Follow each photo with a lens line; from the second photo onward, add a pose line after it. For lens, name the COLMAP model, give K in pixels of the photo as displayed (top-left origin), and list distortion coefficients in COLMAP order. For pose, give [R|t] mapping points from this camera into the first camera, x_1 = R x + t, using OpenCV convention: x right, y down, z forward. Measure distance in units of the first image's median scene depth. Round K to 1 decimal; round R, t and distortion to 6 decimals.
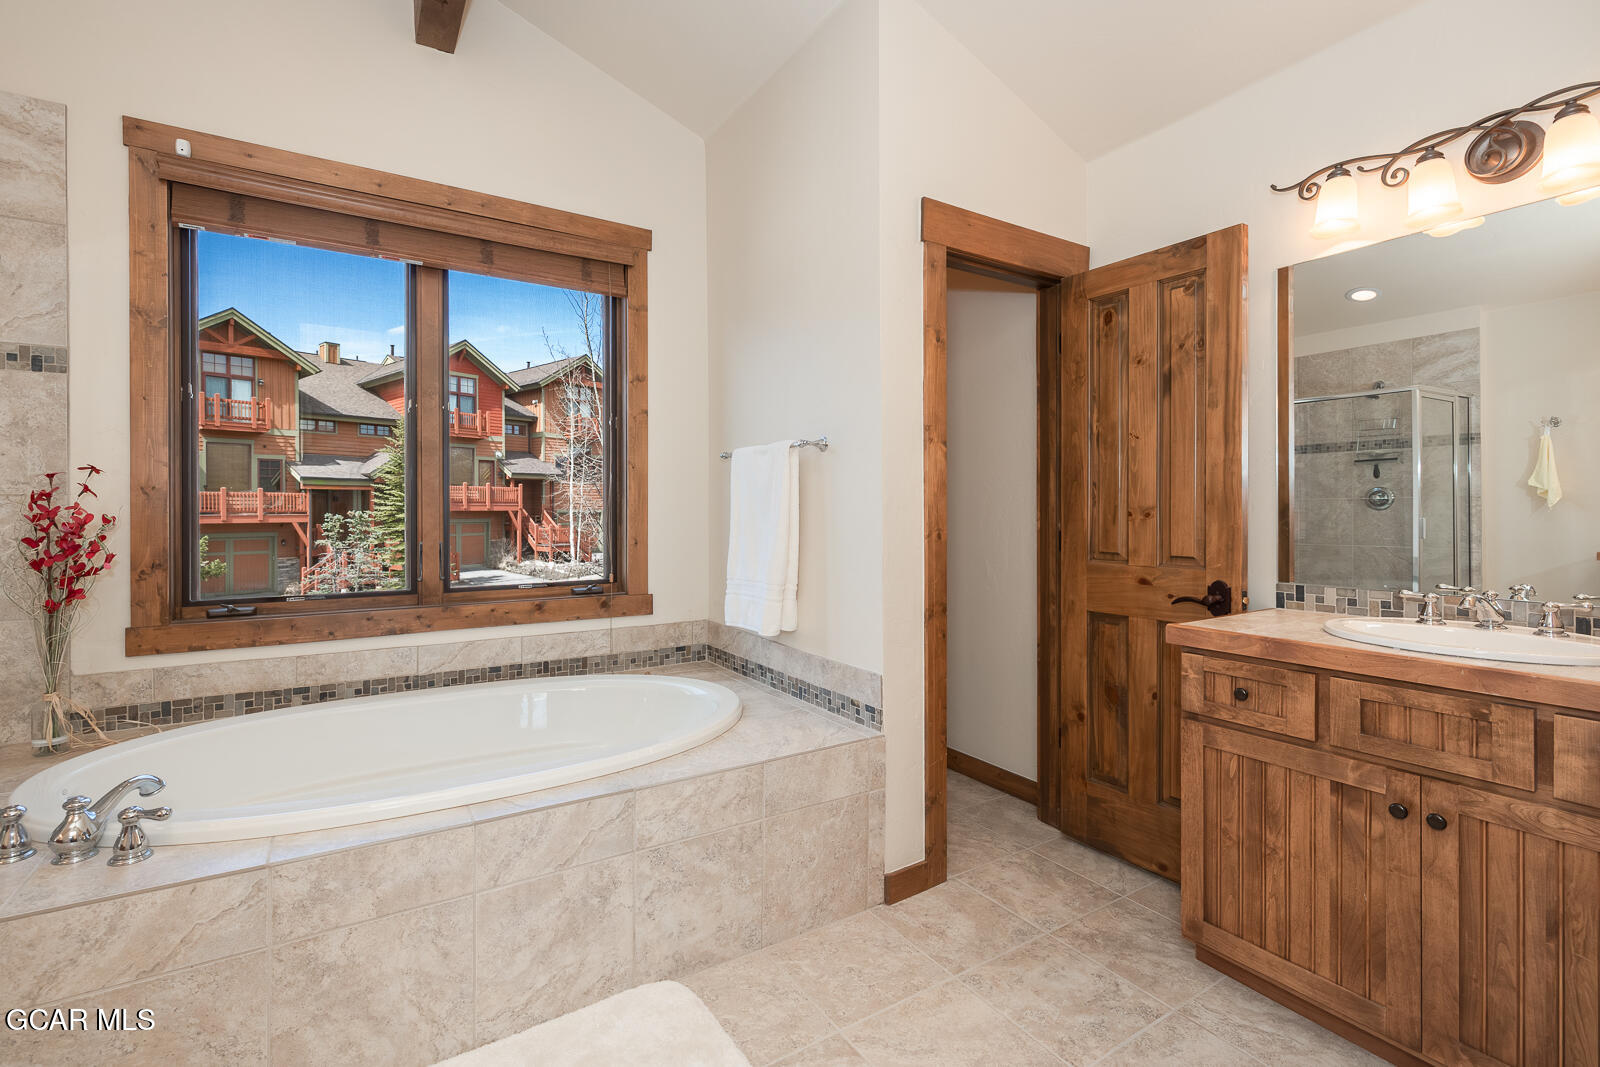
lens RADIAL K [[717.2, 0, 813.0], [0, 717.2, 505.5], [0, 0, 1]] dist [0.005850, -0.000324]
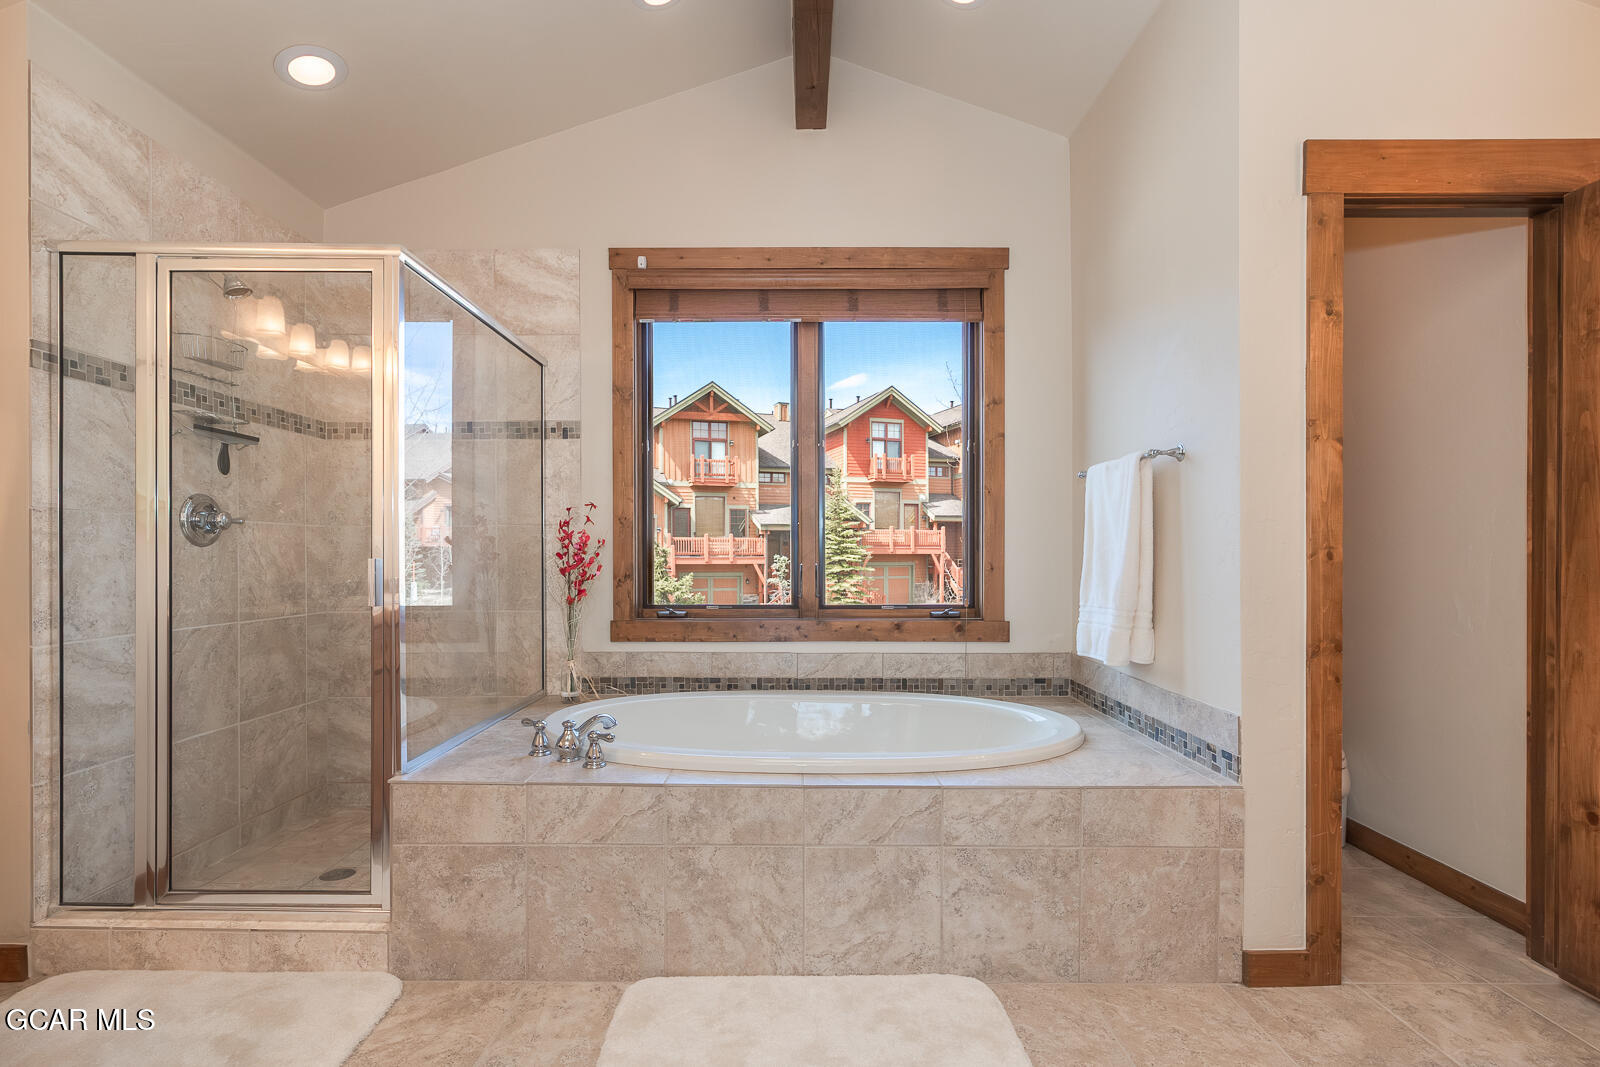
lens RADIAL K [[789.0, 0, 813.1], [0, 789.0, 549.7], [0, 0, 1]] dist [0.011157, -0.000053]
pose [[0.847461, -0.004329, -0.530840, 0.154962], [0.003786, 0.999991, -0.002110, 0.035335], [0.530844, -0.000221, 0.847470, -0.063188]]
